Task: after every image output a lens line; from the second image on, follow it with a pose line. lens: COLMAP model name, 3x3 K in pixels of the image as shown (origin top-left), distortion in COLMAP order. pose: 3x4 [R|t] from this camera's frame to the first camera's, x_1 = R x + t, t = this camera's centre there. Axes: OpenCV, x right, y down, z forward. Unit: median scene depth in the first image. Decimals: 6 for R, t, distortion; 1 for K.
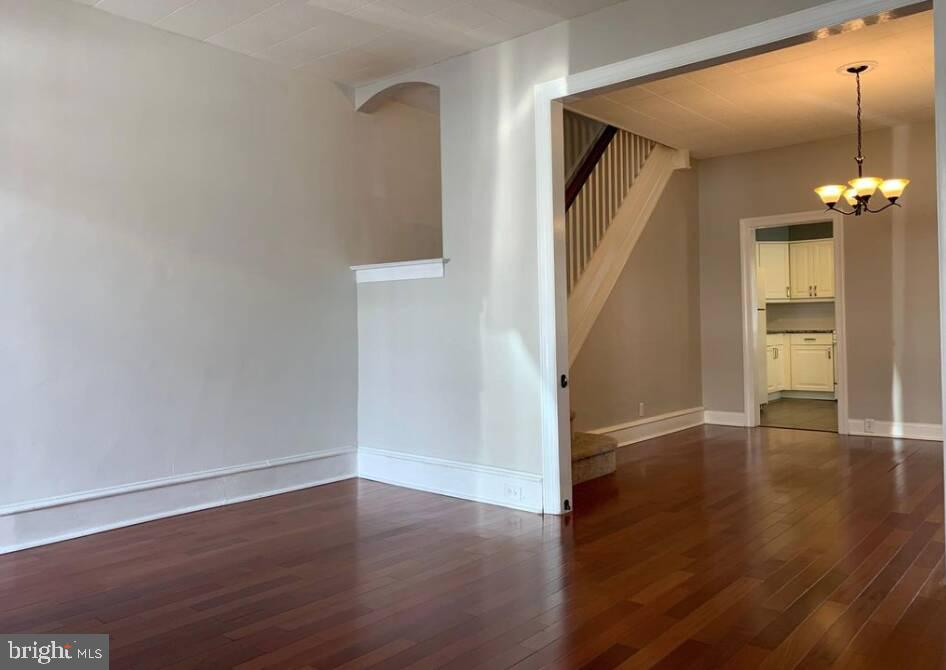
lens RADIAL K [[726.3, 0, 479.2], [0, 726.3, 311.6], [0, 0, 1]] dist [0.014341, 0.007724]
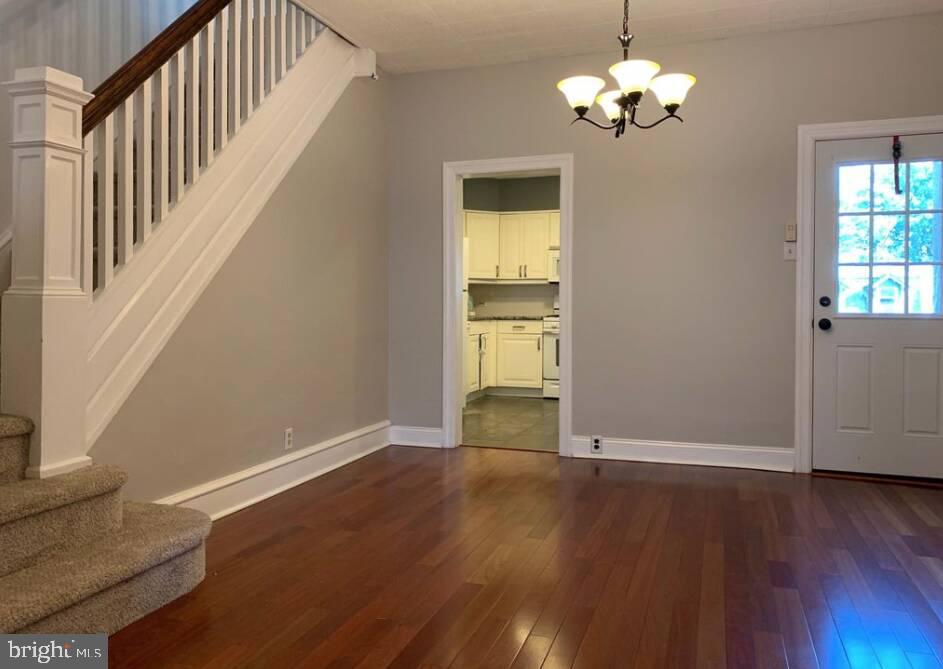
lens RADIAL K [[724.0, 0, 477.7], [0, 724.0, 311.1], [0, 0, 1]] dist [0.014341, 0.007724]
pose [[0.925277, 0.016986, 0.378913, 0.108589], [-0.025565, 0.999518, 0.017620, 0.006713], [-0.378431, -0.025990, 0.925265, 0.288351]]
